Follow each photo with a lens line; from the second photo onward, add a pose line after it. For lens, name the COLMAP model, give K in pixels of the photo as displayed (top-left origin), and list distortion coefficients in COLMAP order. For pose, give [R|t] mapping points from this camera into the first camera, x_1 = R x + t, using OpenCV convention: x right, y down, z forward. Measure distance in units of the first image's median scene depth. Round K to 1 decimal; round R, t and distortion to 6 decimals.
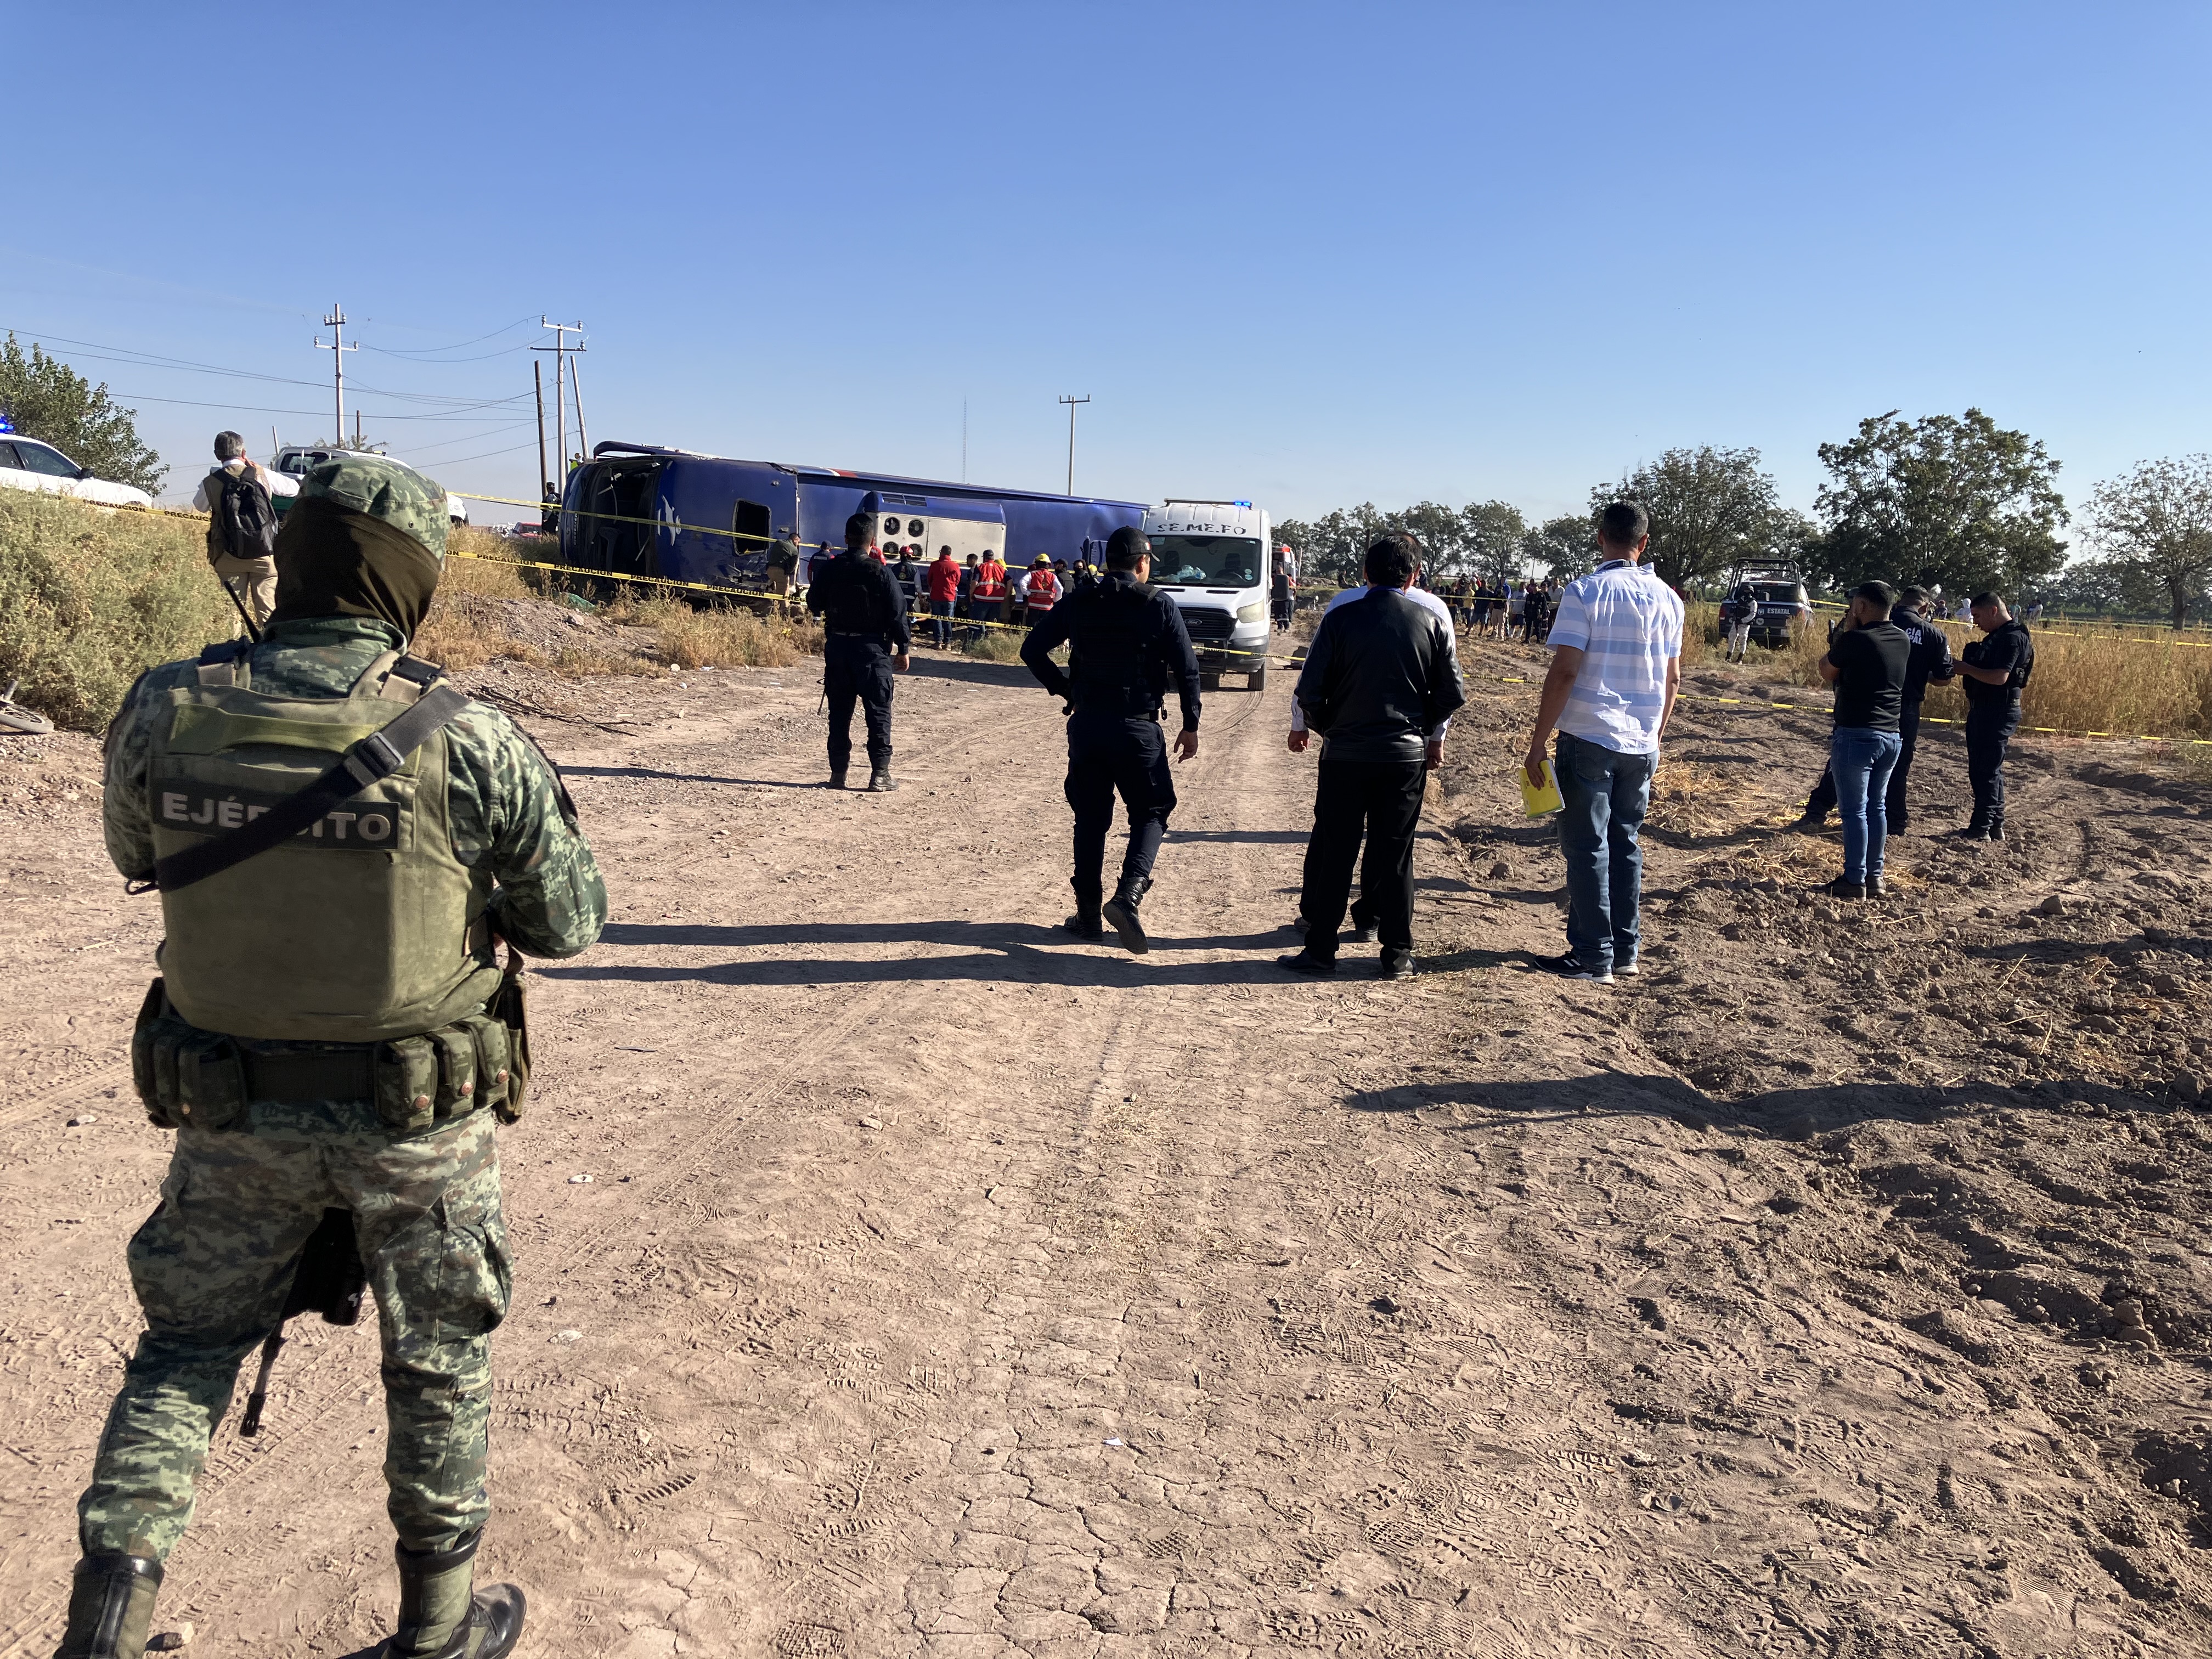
lens RADIAL K [[2115.2, 0, 1106.0], [0, 2115.2, 829.5], [0, 0, 1]] dist [0.204369, -0.001343]
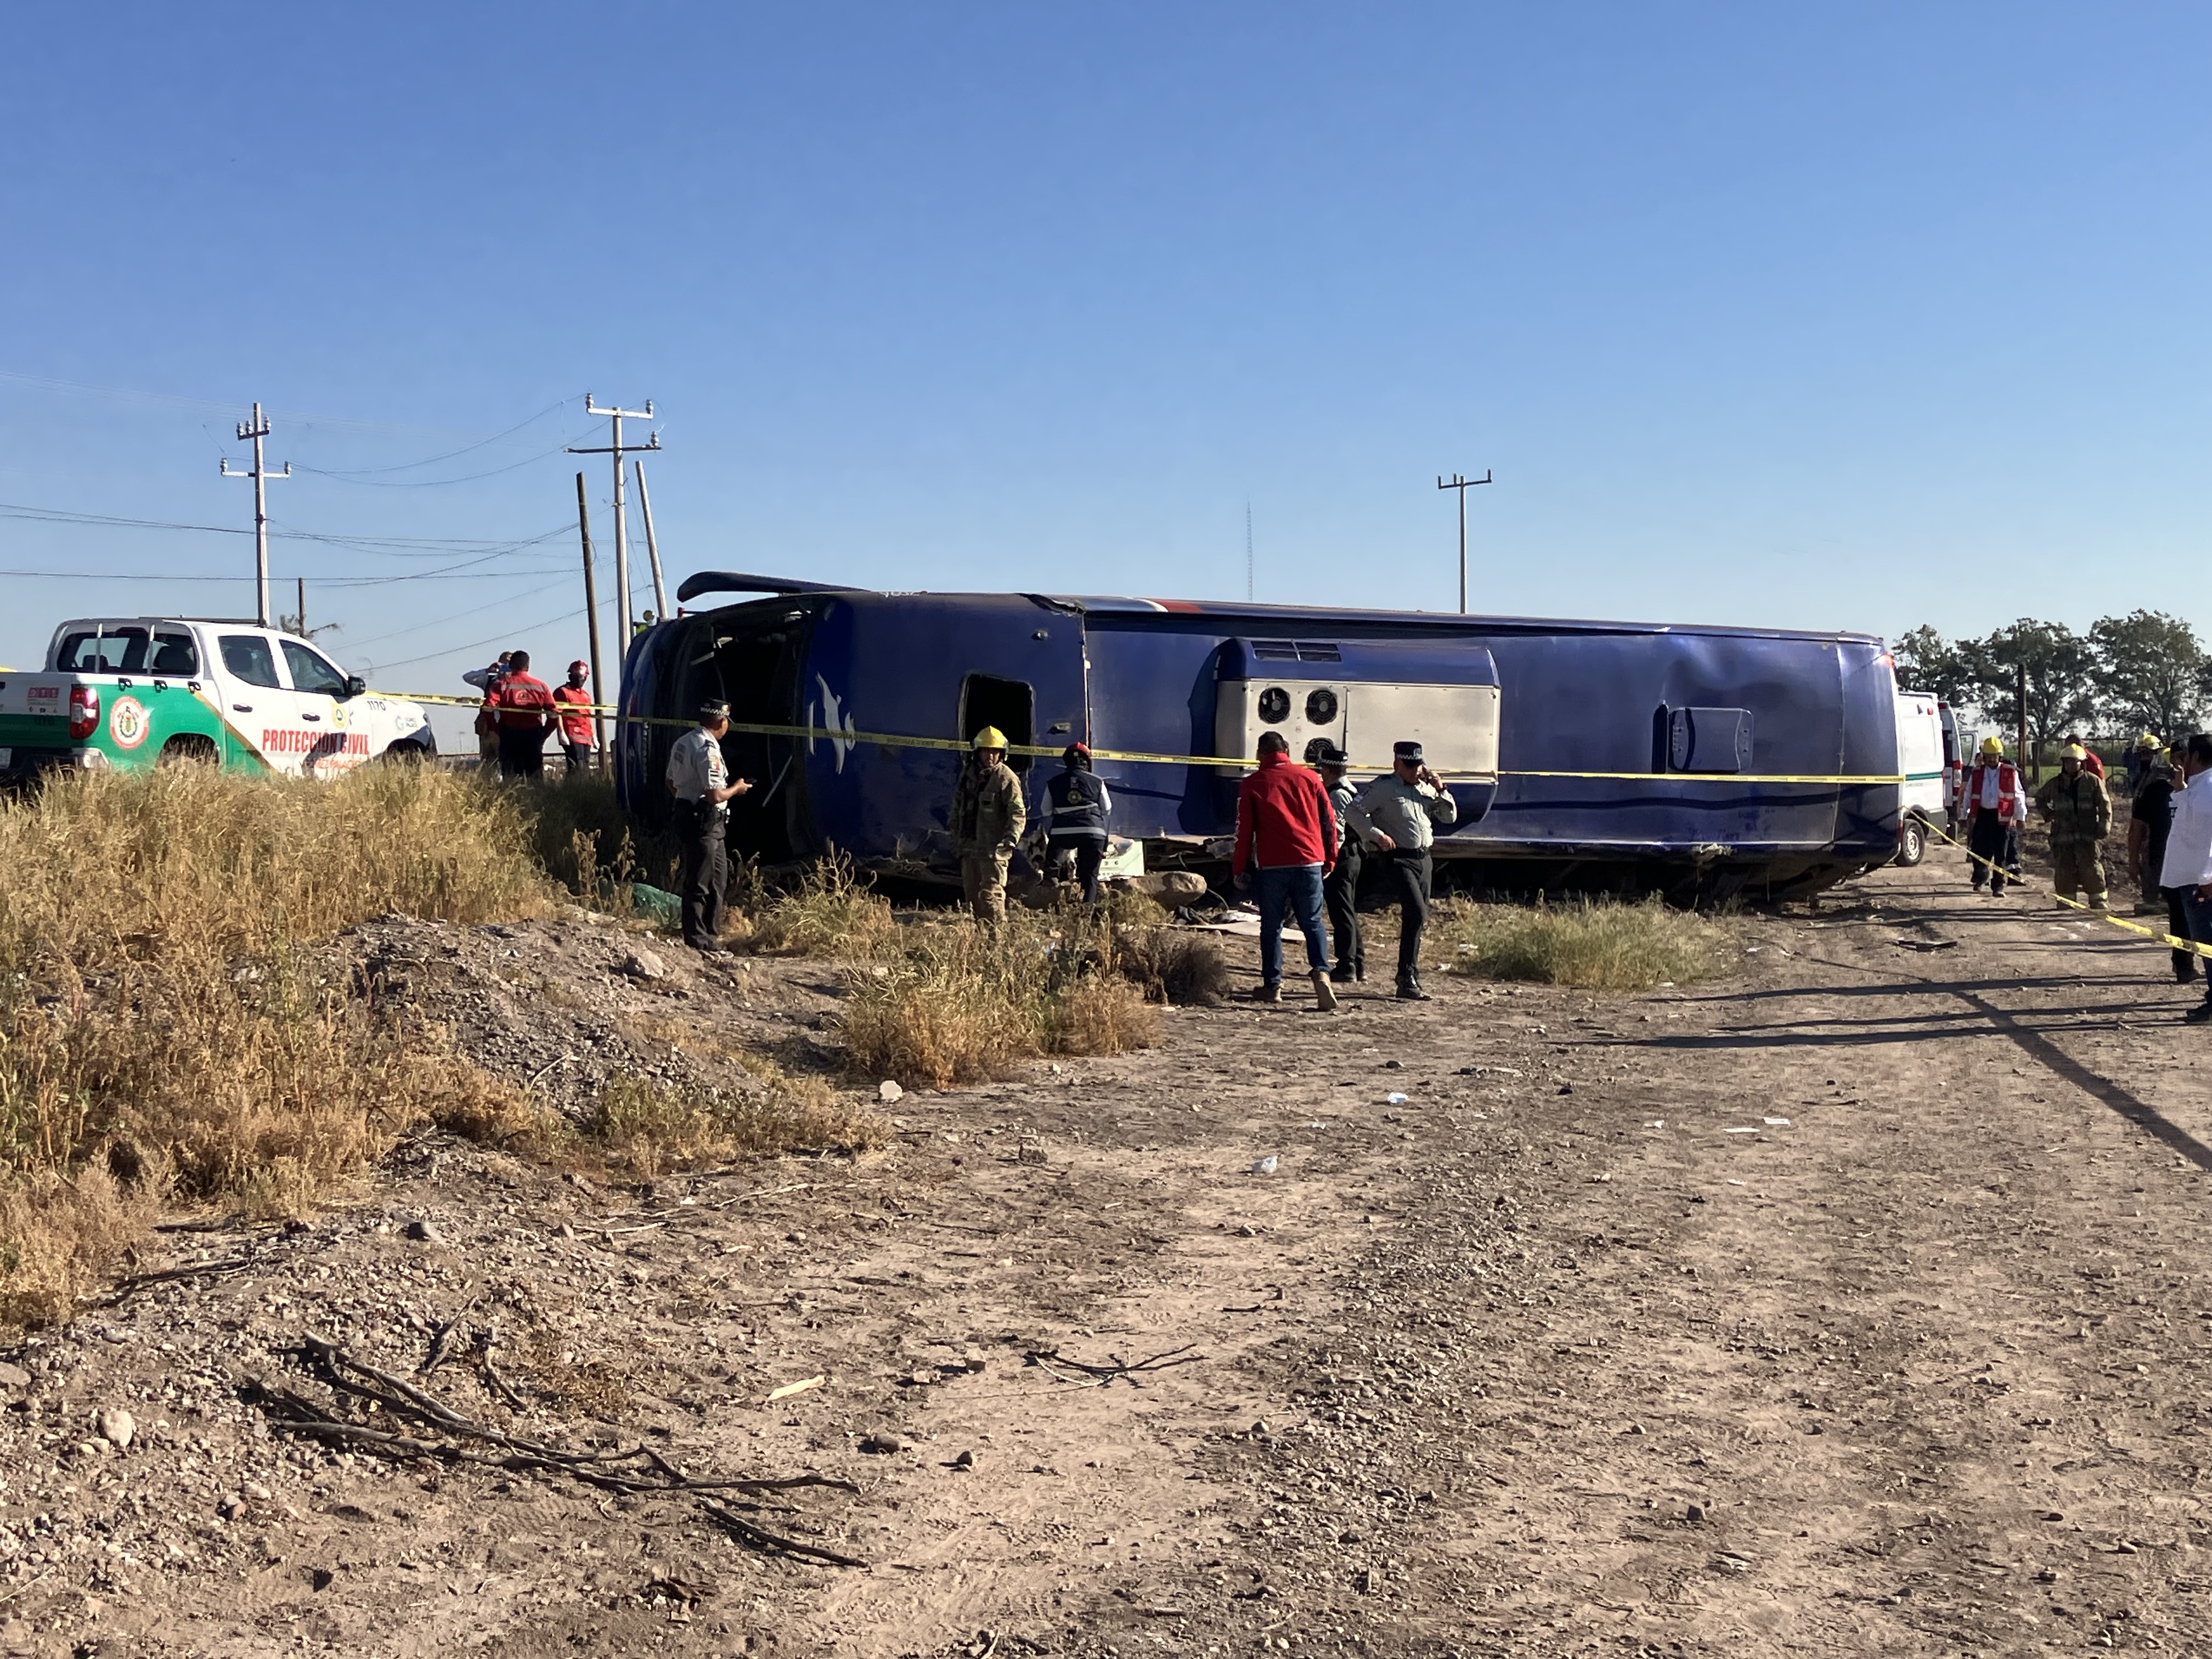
lens RADIAL K [[2835.0, 0, 1106.0], [0, 2835.0, 829.5], [0, 0, 1]] dist [0.234442, 0.003770]
pose [[0.994854, -0.055321, -0.084879, -0.084965], [0.046699, 0.993850, -0.100408, -0.050904], [0.089912, 0.095927, 0.991319, 0.354752]]
